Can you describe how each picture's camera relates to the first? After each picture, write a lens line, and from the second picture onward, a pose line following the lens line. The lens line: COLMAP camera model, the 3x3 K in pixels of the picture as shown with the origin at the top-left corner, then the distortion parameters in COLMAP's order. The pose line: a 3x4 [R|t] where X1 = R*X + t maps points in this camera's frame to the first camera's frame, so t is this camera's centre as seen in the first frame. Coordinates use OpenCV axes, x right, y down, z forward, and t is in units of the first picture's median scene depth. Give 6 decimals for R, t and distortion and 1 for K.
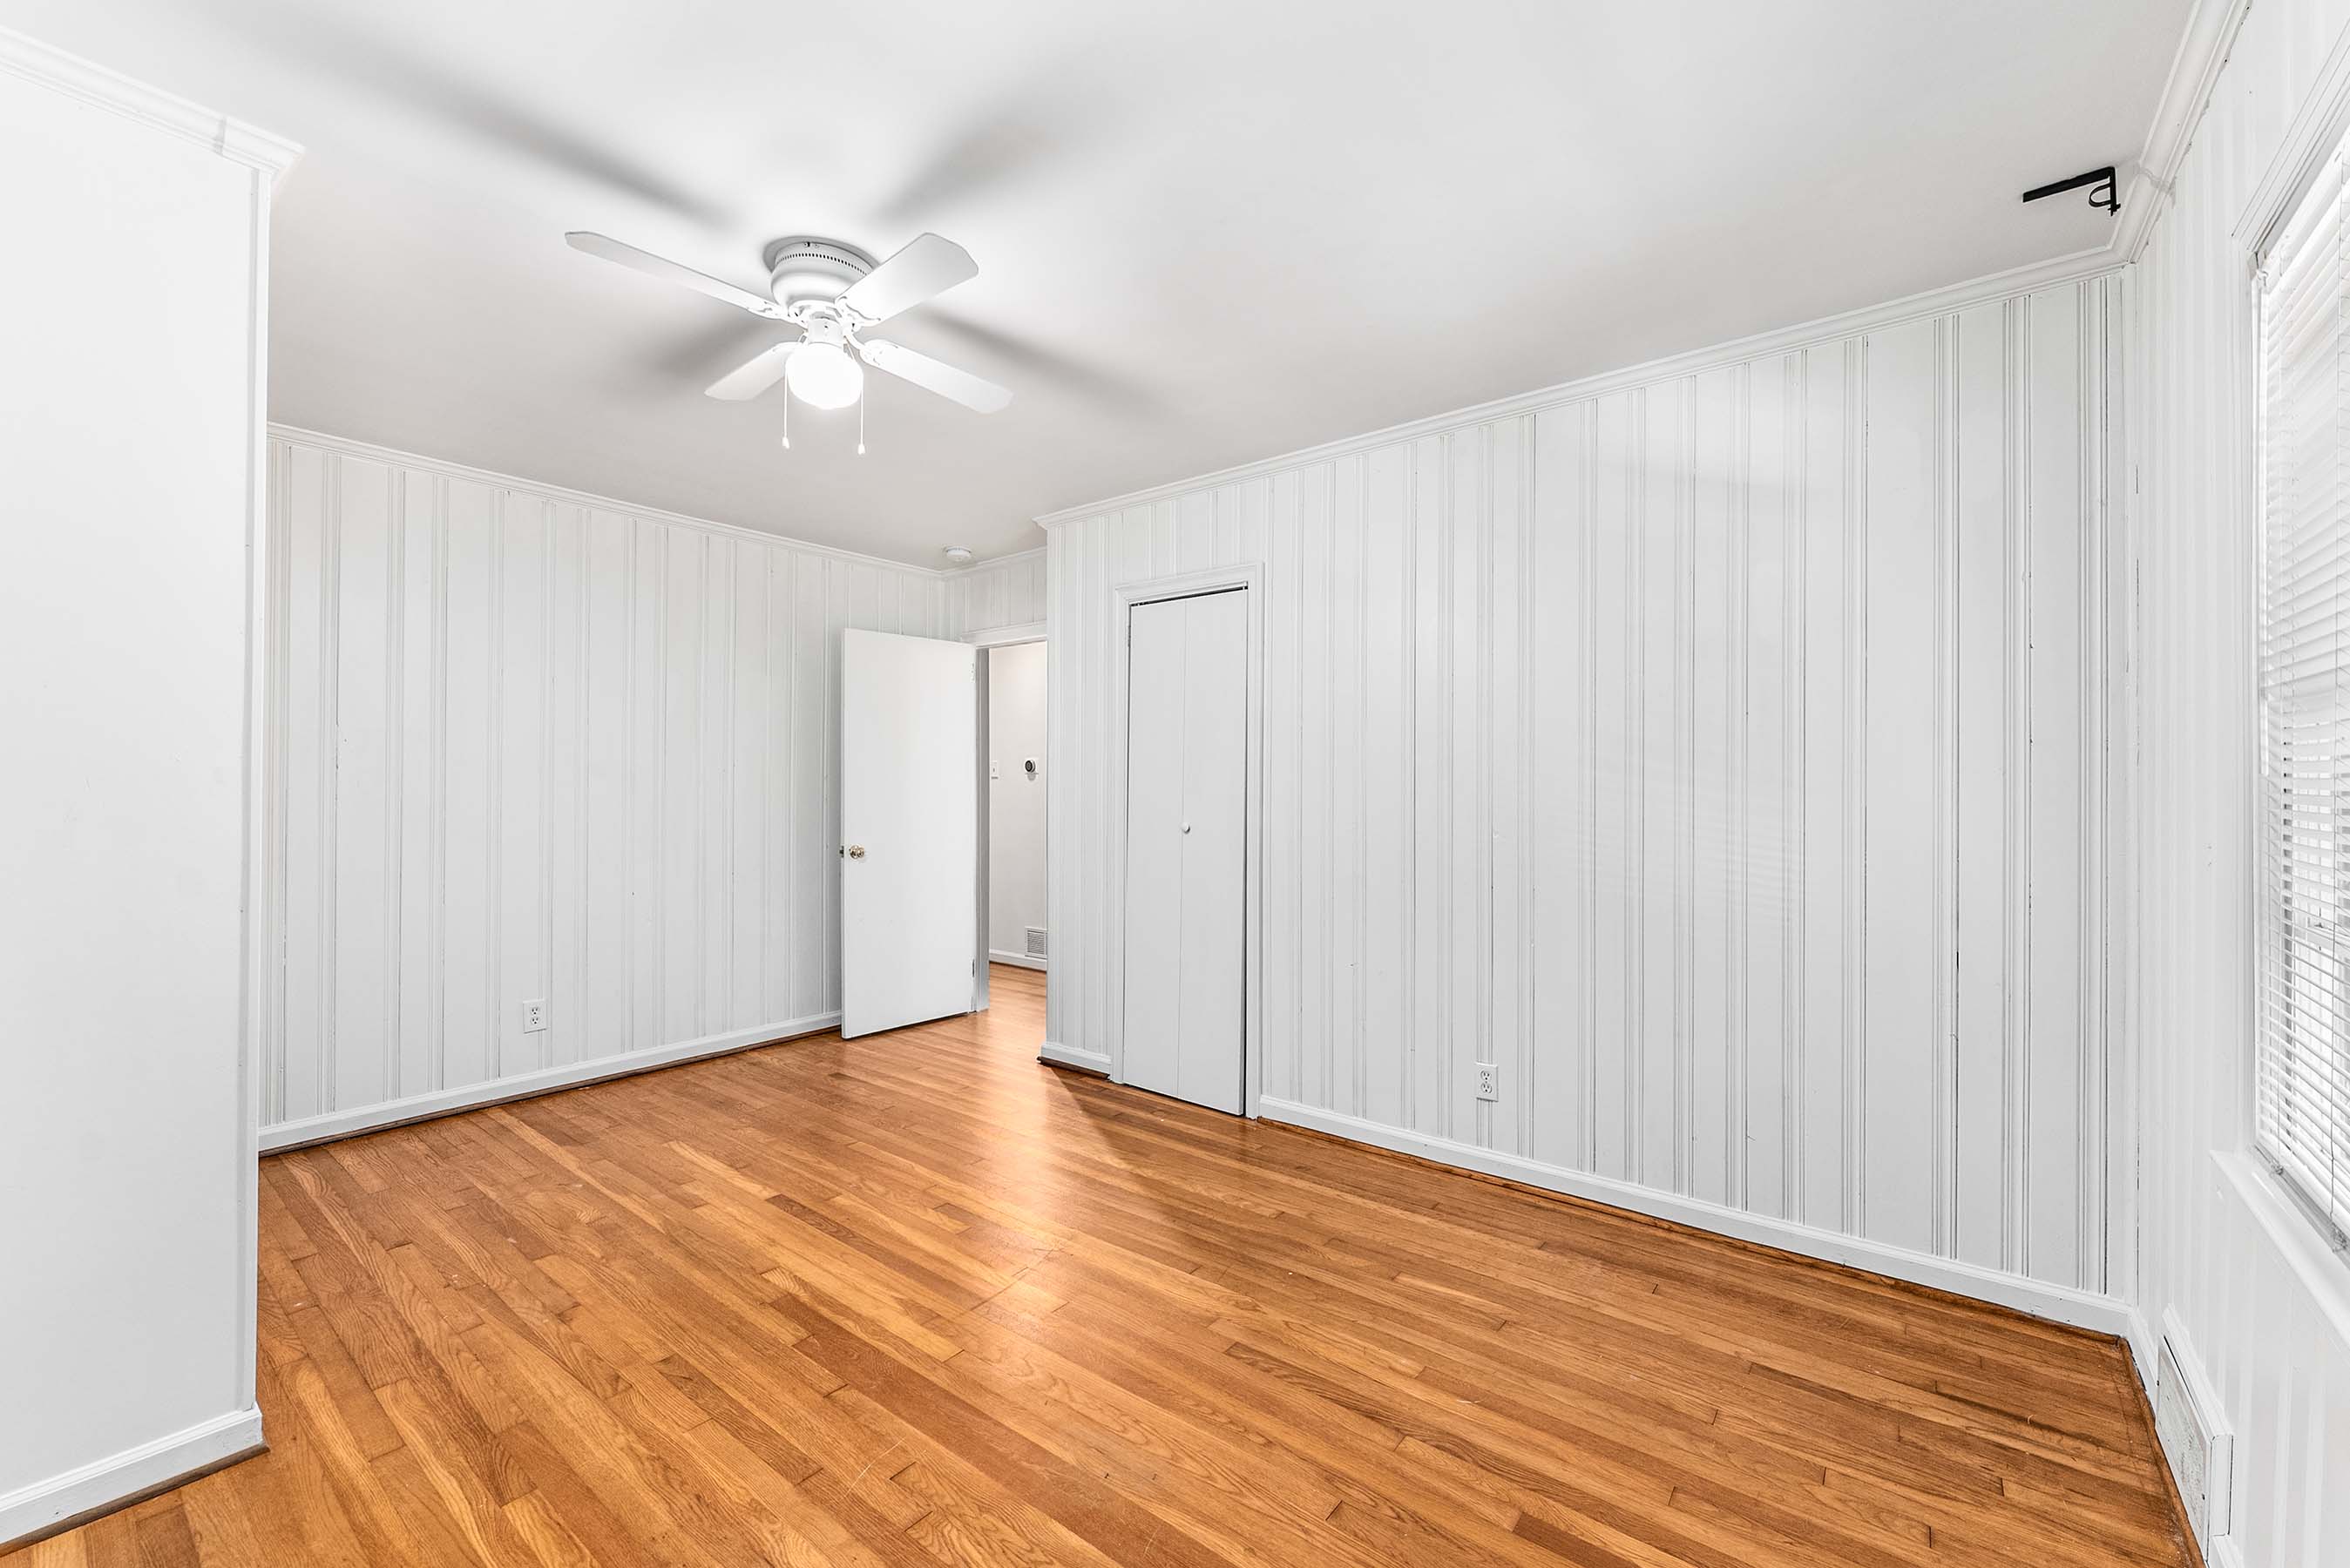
lens RADIAL K [[943.9, 0, 1179.2], [0, 943.9, 782.3], [0, 0, 1]] dist [0.000070, -0.000428]
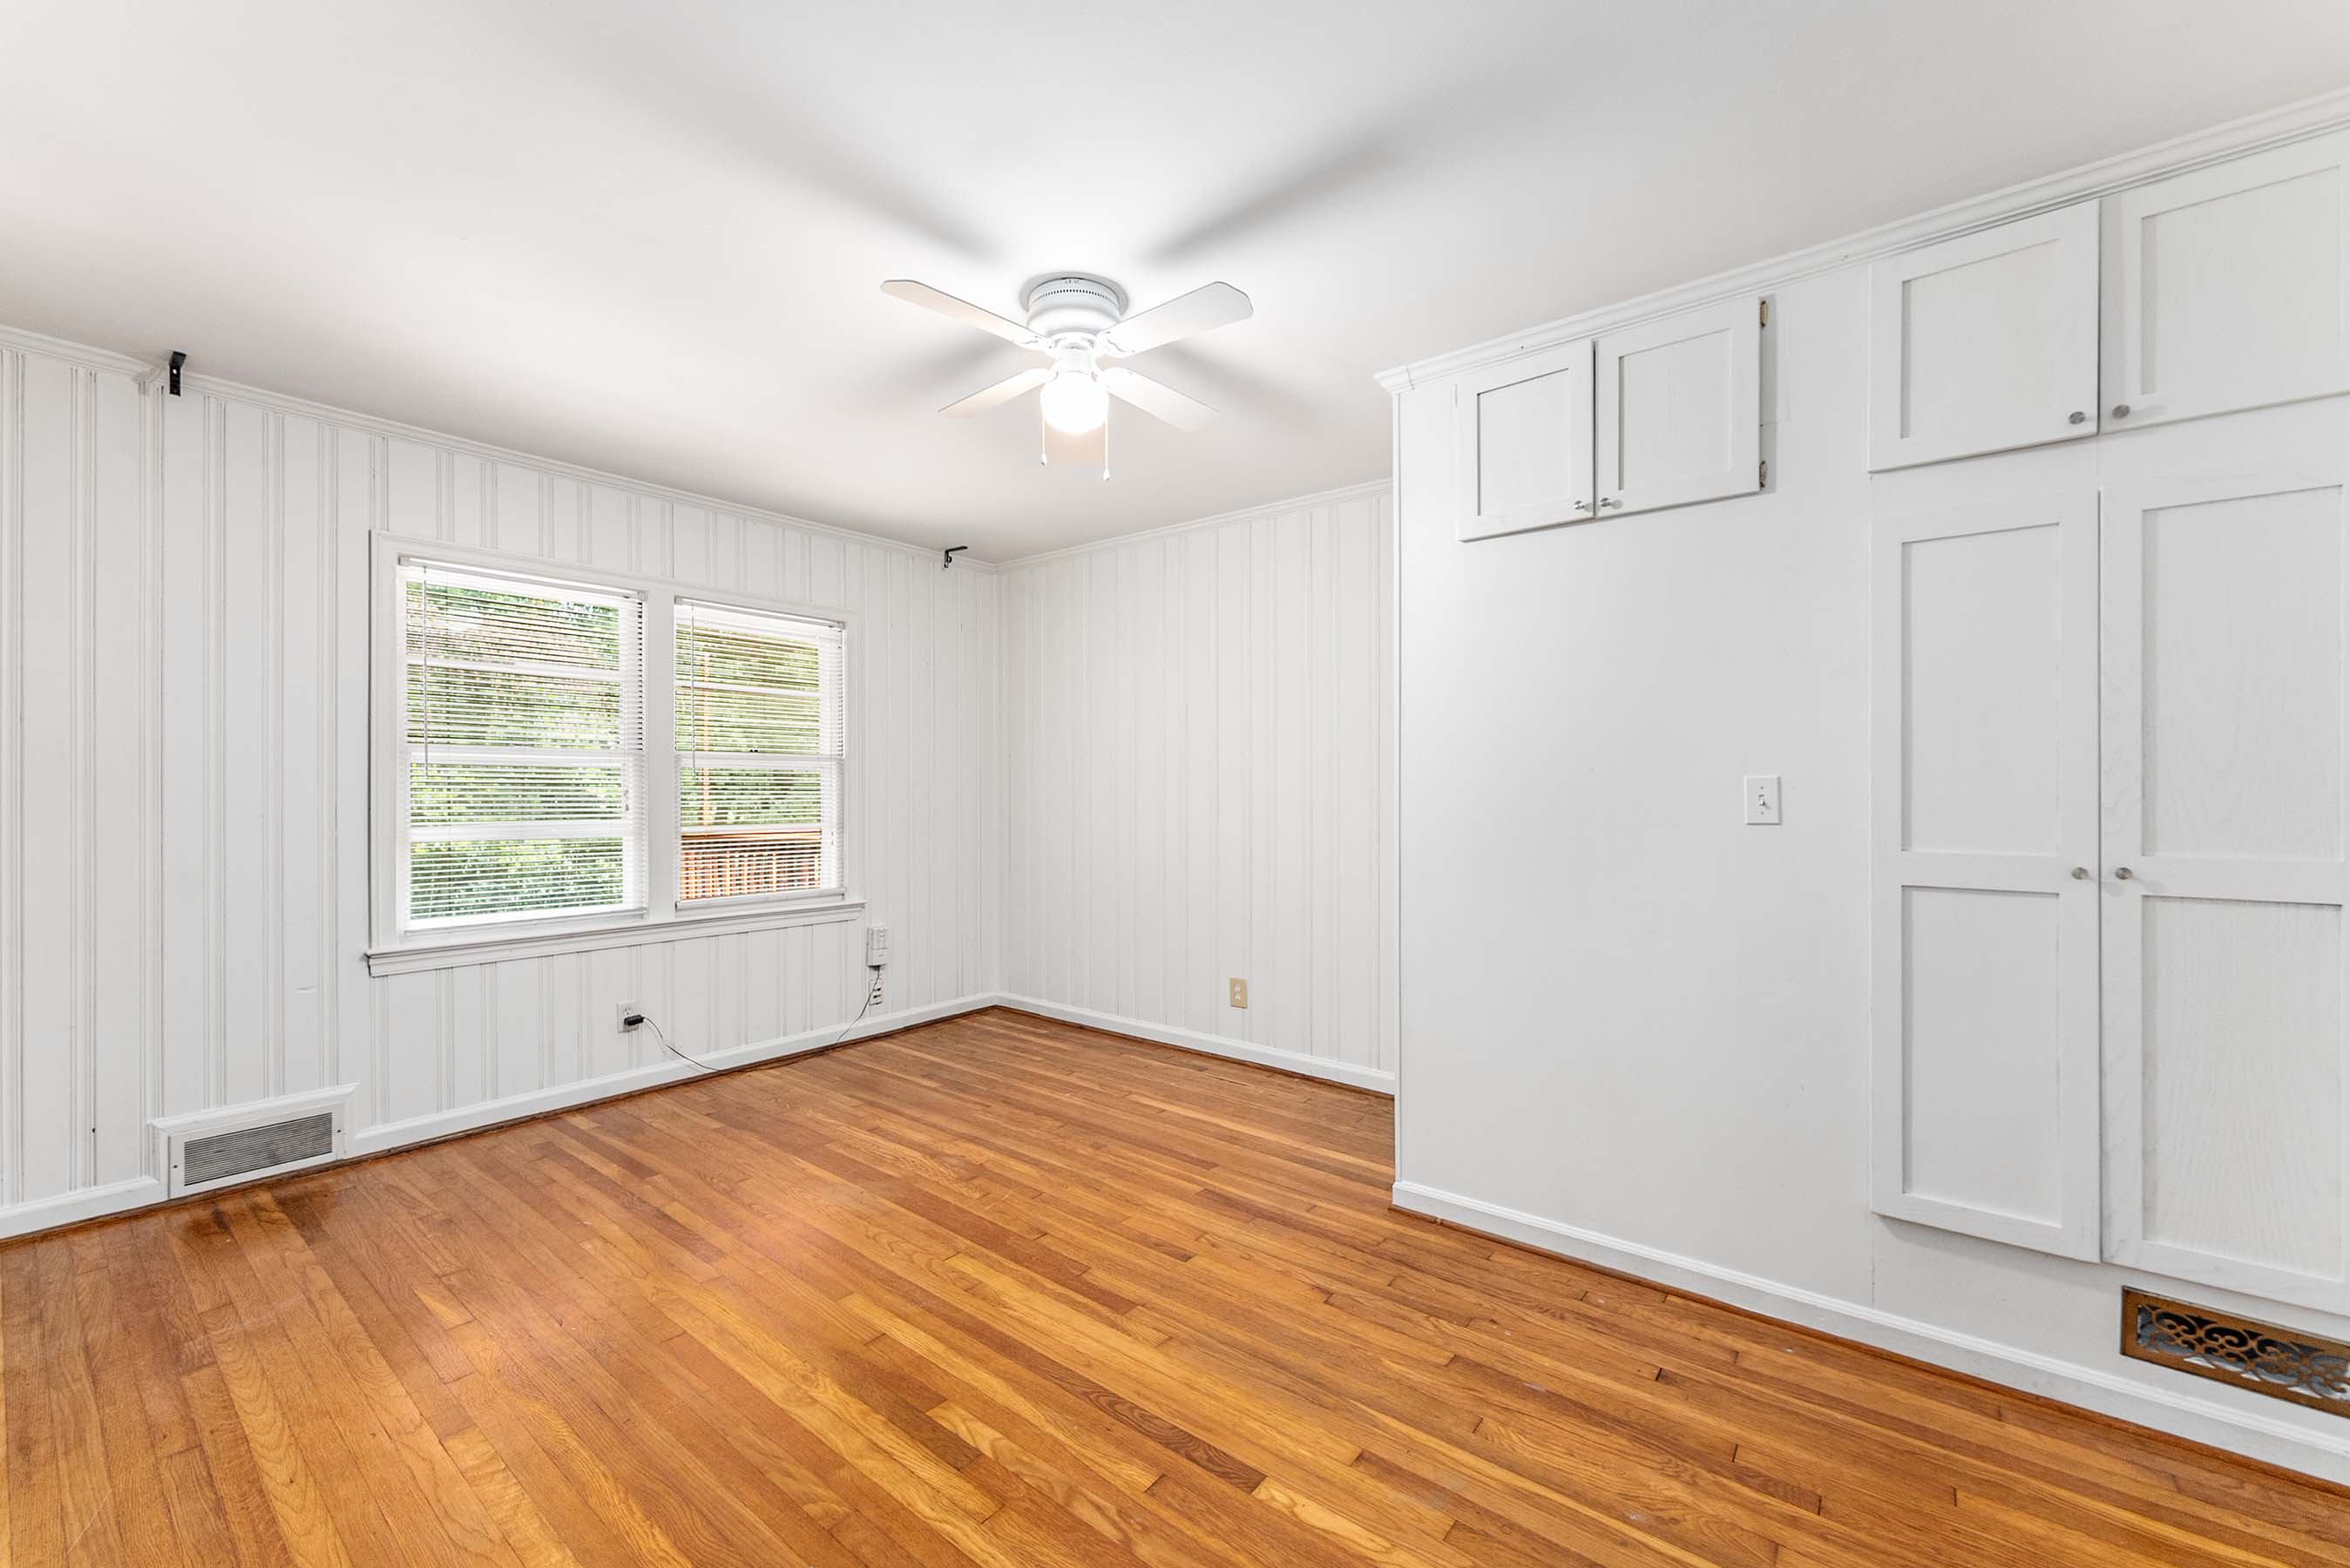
lens RADIAL K [[943.9, 0, 1179.2], [0, 943.9, 782.3], [0, 0, 1]] dist [0.000070, -0.000428]
pose [[-0.999984, -0.005532, 0.000879, -0.482160], [-0.005542, 0.999914, -0.011851, 0.012970], [-0.000813, -0.011856, -0.999929, 2.023433]]
